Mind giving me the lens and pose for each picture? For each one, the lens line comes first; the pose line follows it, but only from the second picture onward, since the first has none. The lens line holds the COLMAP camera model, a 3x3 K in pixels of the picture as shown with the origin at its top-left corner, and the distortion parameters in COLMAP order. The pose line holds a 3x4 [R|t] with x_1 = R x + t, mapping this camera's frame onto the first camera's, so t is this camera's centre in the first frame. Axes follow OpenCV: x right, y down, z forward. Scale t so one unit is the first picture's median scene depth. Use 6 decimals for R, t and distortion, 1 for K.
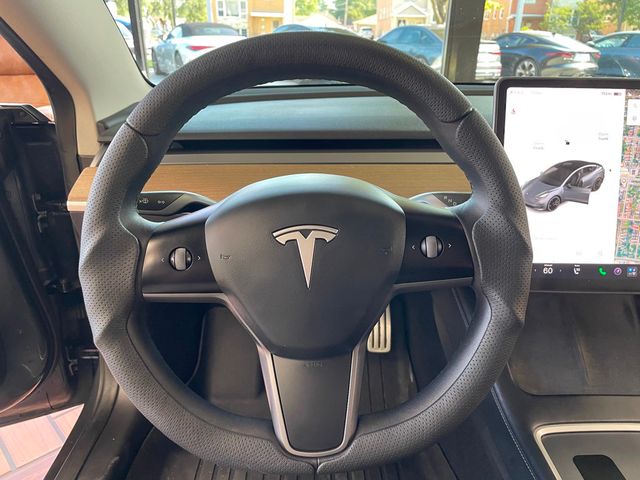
lens RADIAL K [[496.6, 0, 297.8], [0, 496.6, 232.6], [0, 0, 1]] dist [0.045464, -0.057778]
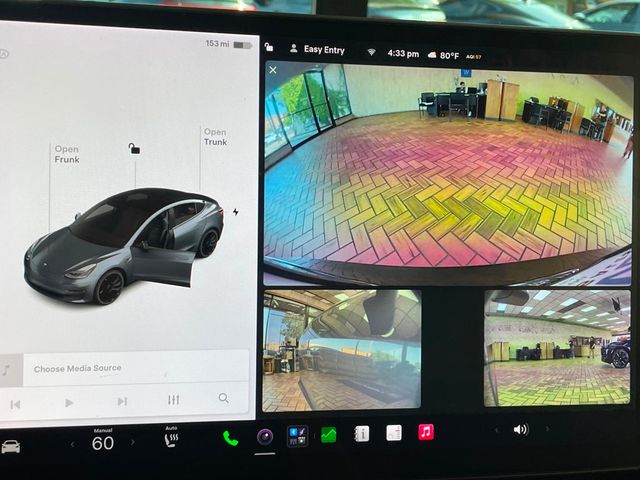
lens RADIAL K [[800.4, 0, 320.0], [0, 800.4, 240.0], [0, 0, 1]] dist [0.065769, -0.086530]
pose [[0.986865, -0.003125, 0.161517, 0.573242], [0.016324, 0.996625, -0.080453, -0.038784], [-0.160721, 0.082033, 0.983585, 0.274842]]
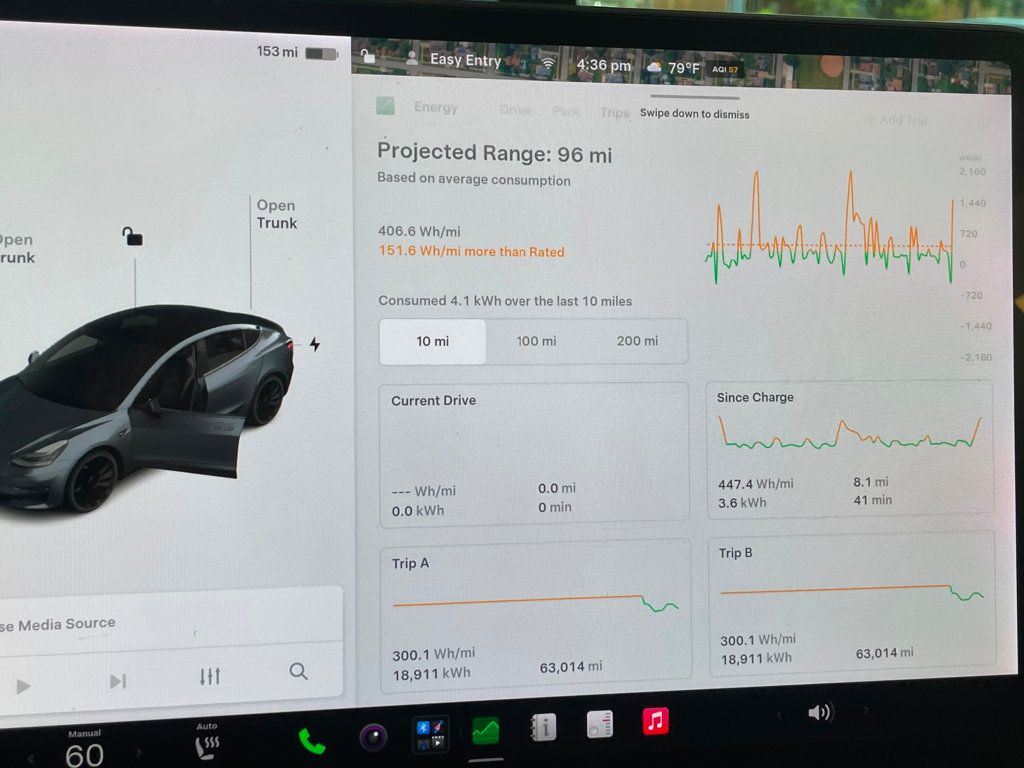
lens RADIAL K [[1182.1, 0, 520.6], [0, 1182.1, 377.1], [0, 0, 1]] dist [0.053551, -0.050992]
pose [[0.986740, -0.019664, 0.161115, 0.620201], [0.034298, 0.995481, -0.088556, -0.048756], [-0.158646, 0.092907, 0.982955, 0.377960]]
